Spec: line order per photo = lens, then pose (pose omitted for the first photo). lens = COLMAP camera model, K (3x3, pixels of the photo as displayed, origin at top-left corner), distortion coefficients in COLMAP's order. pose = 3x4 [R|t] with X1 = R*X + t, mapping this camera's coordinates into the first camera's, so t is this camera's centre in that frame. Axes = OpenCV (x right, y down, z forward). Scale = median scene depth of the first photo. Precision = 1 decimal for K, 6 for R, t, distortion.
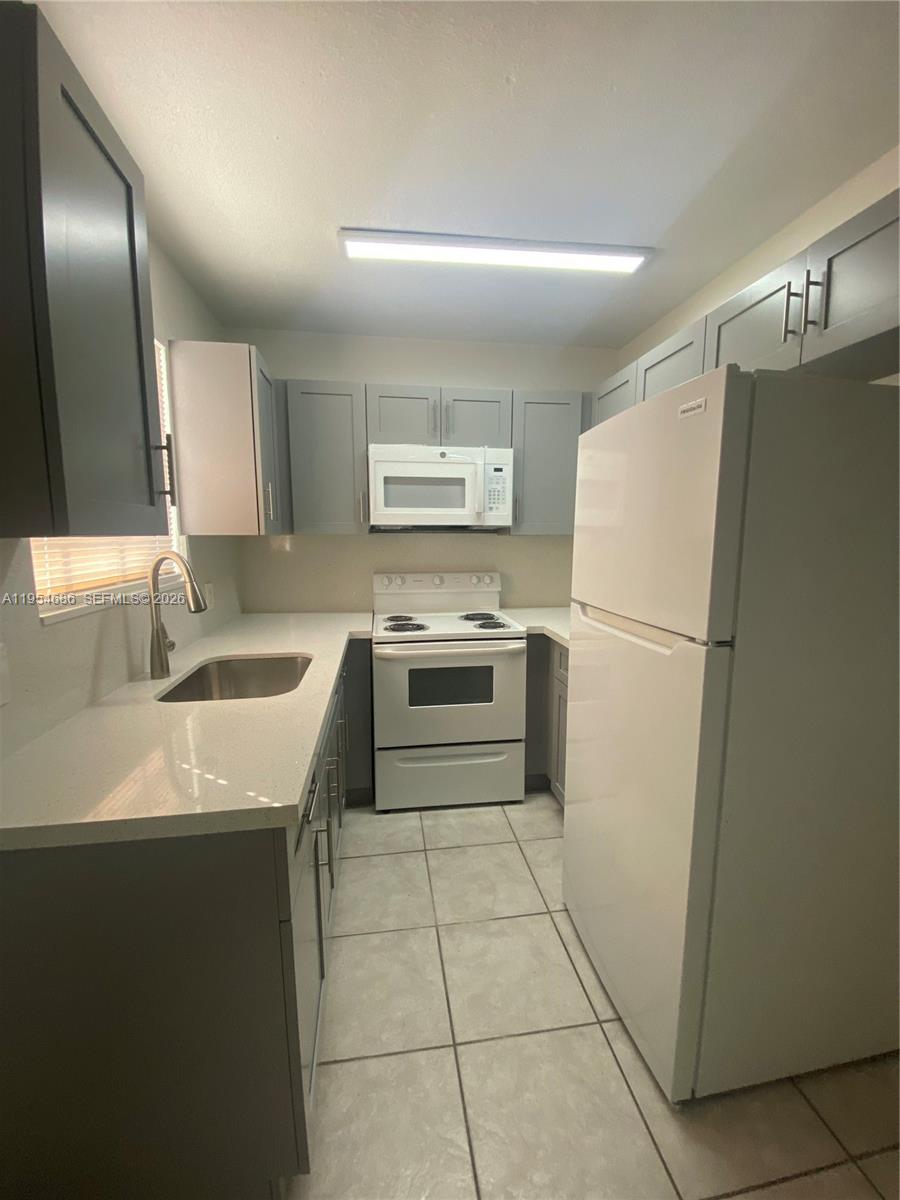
lens RADIAL K [[480.3, 0, 450.0], [0, 480.3, 600.0], [0, 0, 1]] dist [0.032104, -0.029488]
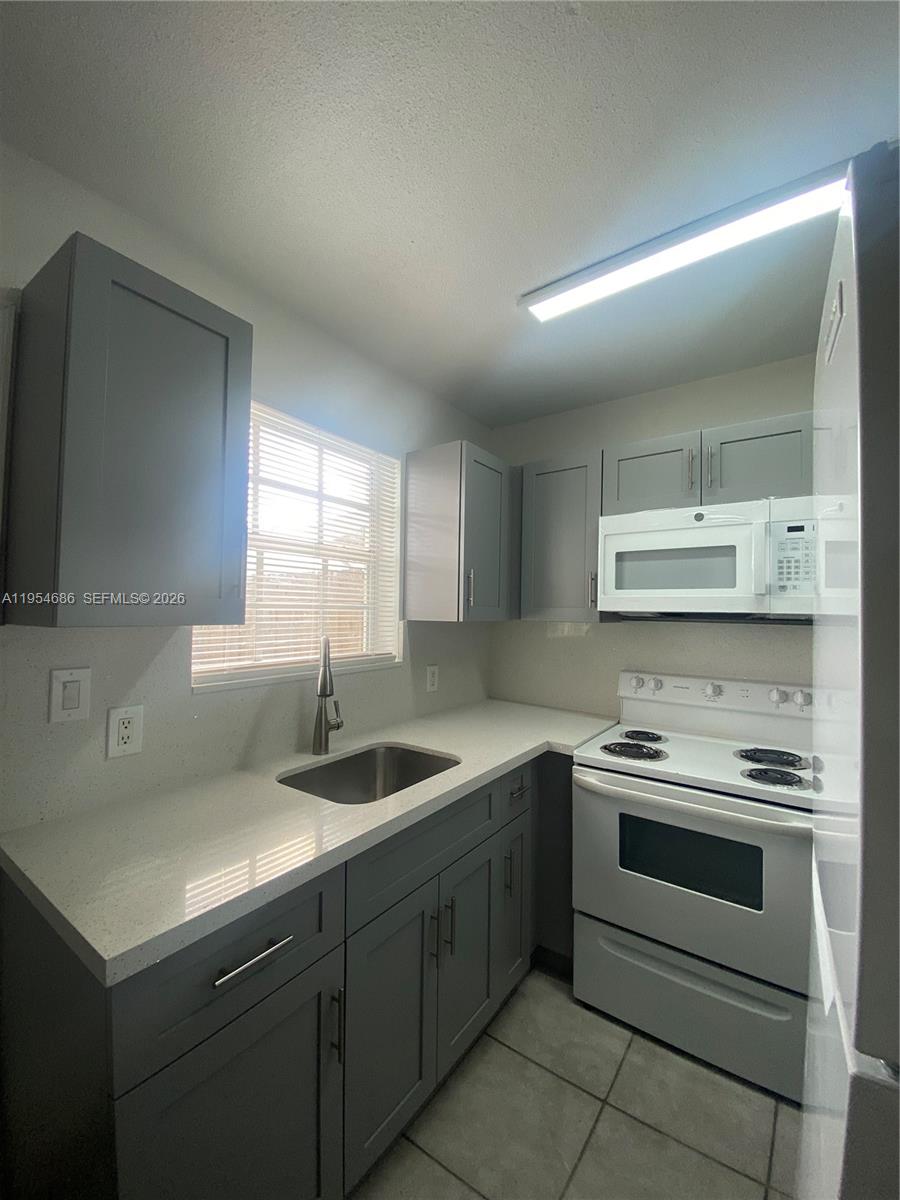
lens RADIAL K [[480.3, 0, 450.0], [0, 480.3, 600.0], [0, 0, 1]] dist [0.032104, -0.029488]
pose [[0.707808, -0.006364, -0.706377, 0.228514], [-0.107978, 0.987234, -0.117091, -0.052019], [0.698104, 0.159151, 0.698084, 0.246694]]
